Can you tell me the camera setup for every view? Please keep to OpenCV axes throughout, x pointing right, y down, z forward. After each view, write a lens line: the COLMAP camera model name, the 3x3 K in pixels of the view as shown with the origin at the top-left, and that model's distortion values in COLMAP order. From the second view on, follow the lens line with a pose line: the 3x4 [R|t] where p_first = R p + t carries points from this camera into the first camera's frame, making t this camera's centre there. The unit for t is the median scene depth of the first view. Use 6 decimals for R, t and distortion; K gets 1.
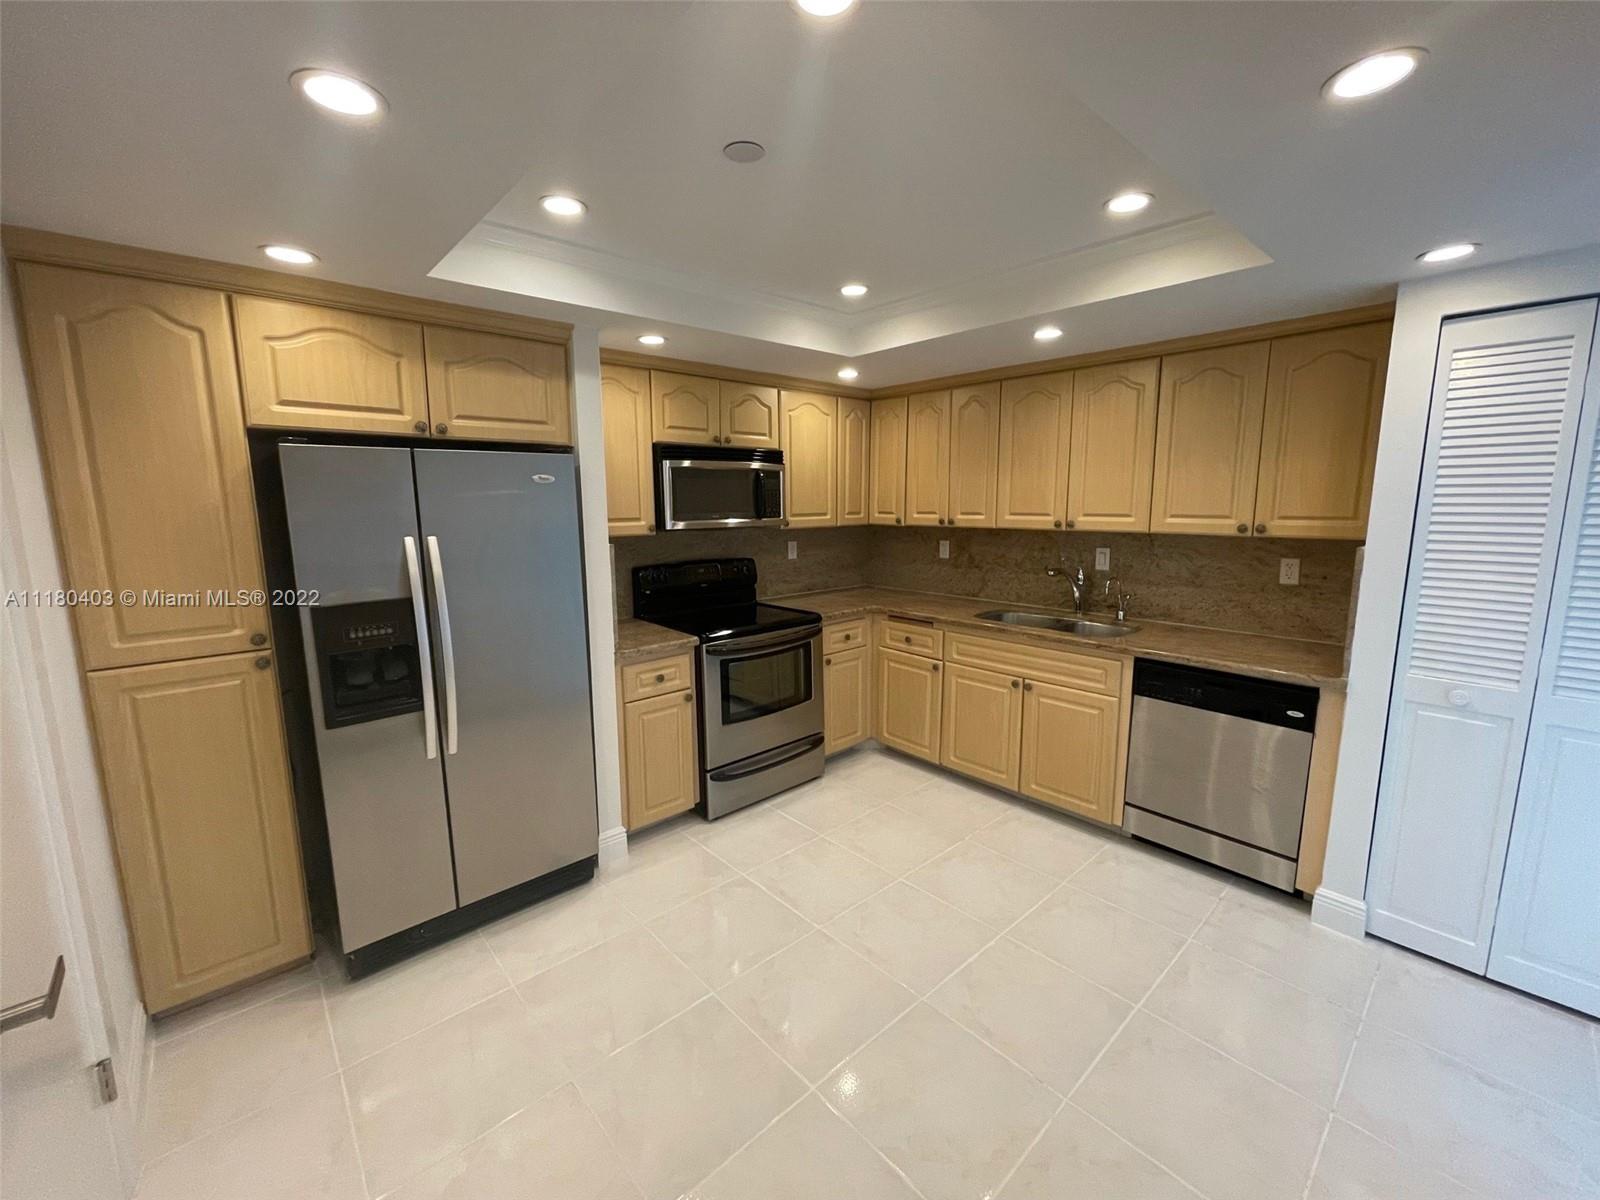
lens RADIAL K [[644.6, 0, 797.3], [0, 644.6, 597.1], [0, 0, 1]] dist [-0.000092, -0.000122]
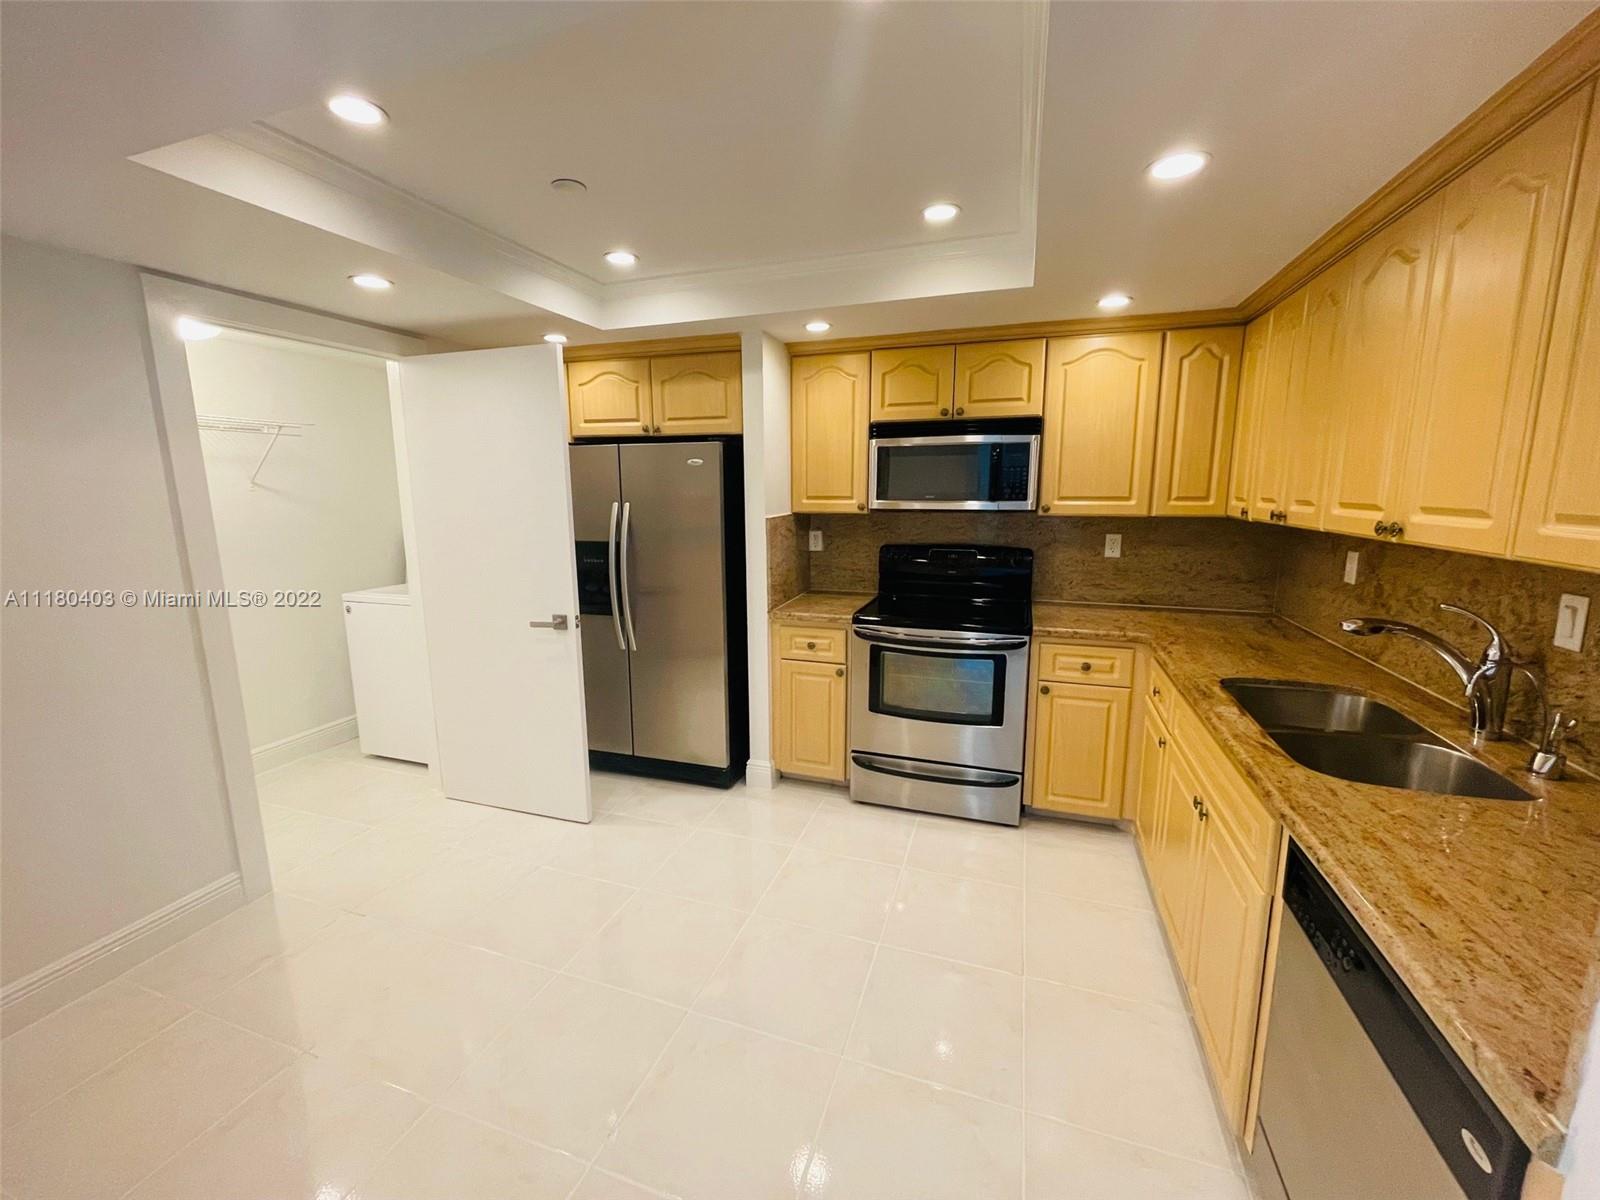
lens RADIAL K [[644.6, 0, 794.9], [0, 644.6, 595.9], [0, 0, 1]] dist [-0.000092, -0.000122]
pose [[0.485350, 0.153818, -0.860683, 0.609816], [-0.132159, 0.985999, 0.101688, -0.054643], [0.864274, 0.064393, 0.498883, 0.387972]]
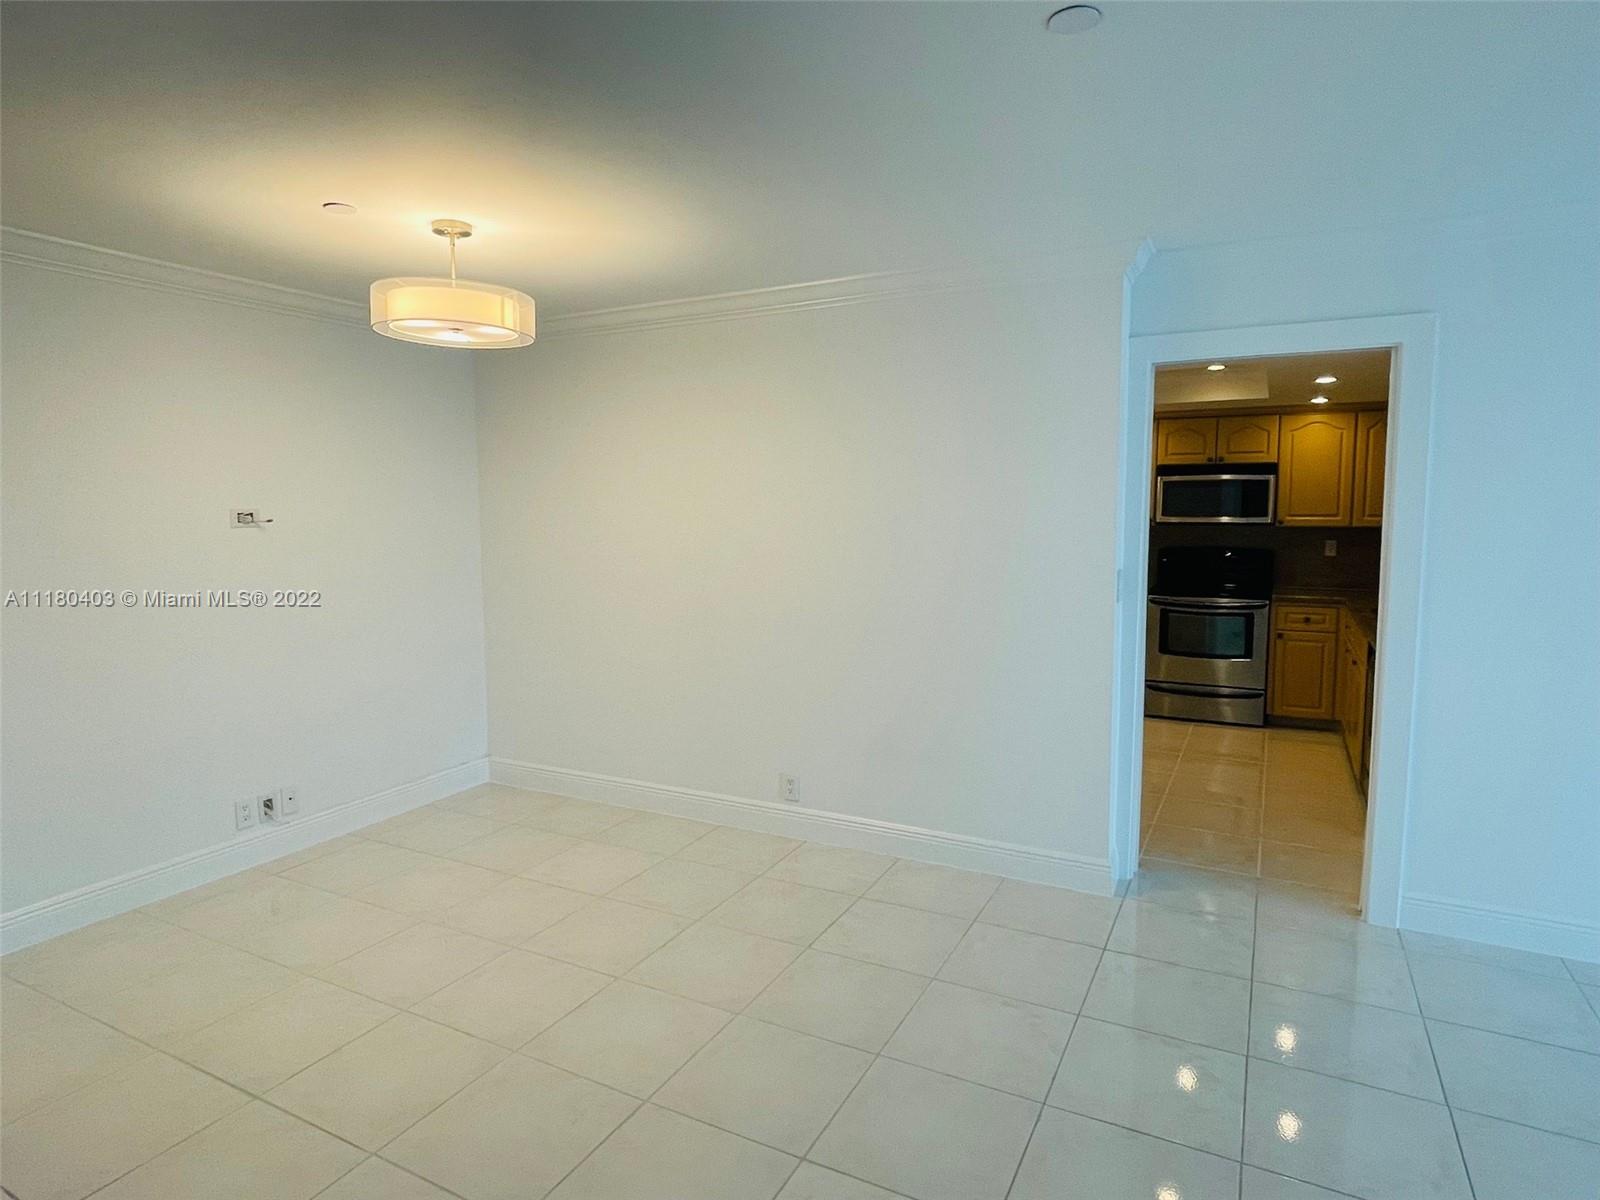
lens RADIAL K [[899.8, 0, 804.2], [0, 899.8, 600.0], [0, 0, 1]] dist [-0.004042, -0.000322]
pose [[0.354654, 0.106074, -0.928961, 1.438489], [-0.141119, 0.988235, 0.058967, 0.067304], [0.924287, 0.110181, 0.365450, -0.504666]]
